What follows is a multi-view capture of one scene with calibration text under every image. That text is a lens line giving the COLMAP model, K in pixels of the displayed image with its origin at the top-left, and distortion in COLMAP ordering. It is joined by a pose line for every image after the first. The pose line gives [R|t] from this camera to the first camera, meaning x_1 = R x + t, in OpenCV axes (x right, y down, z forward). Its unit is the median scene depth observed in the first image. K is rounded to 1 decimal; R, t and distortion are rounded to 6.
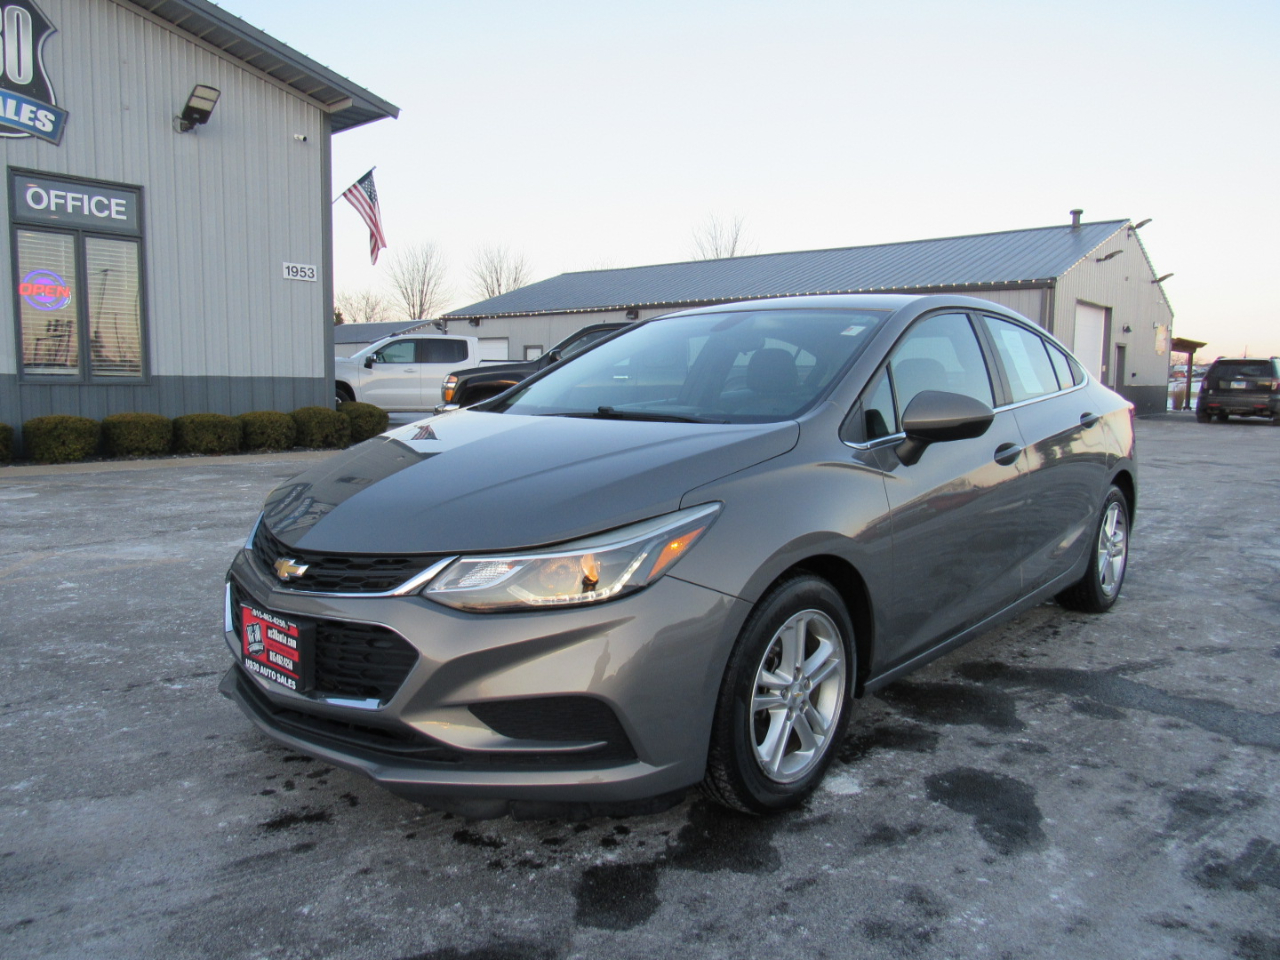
lens RADIAL K [[909.2, 0, 640.3], [0, 909.2, 491.4], [0, 0, 1]] dist [-0.011862, -0.012343]
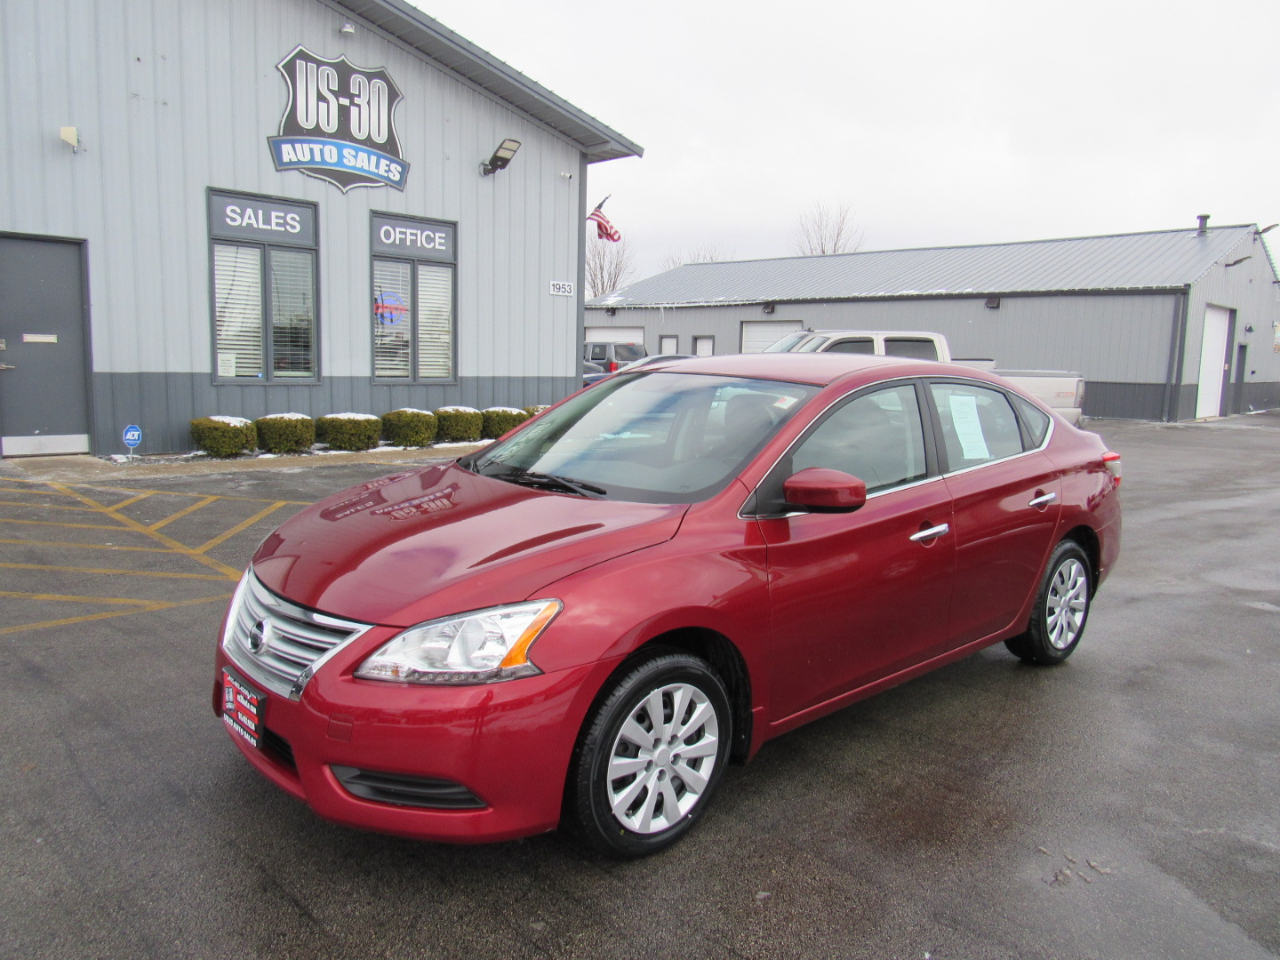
lens RADIAL K [[909.2, 0, 630.5], [0, 909.2, 491.6], [0, 0, 1]] dist [-0.011862, -0.012343]
pose [[0.997211, 0.022784, -0.071065, -0.207001], [-0.020830, 0.999388, 0.028112, -0.011352], [0.071662, -0.026553, 0.997075, -0.205467]]
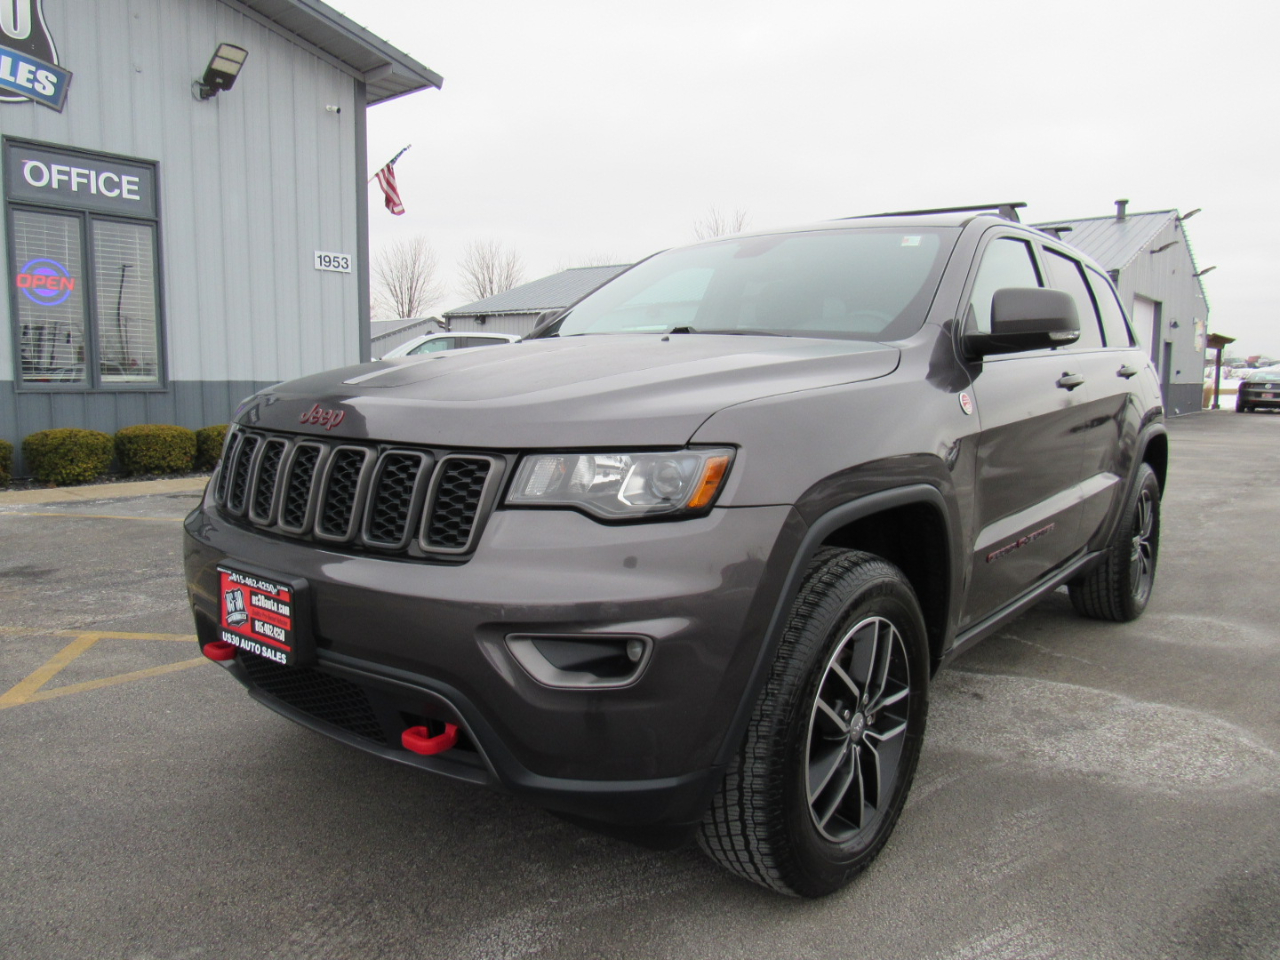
lens RADIAL K [[909.2, 0, 635.9], [0, 909.2, 490.1], [0, 0, 1]] dist [-0.011862, -0.012343]
pose [[0.999754, -0.007594, 0.020863, -0.107918], [0.007581, 0.999971, 0.000720, -0.020197], [-0.020868, -0.000561, 0.999782, 0.120209]]
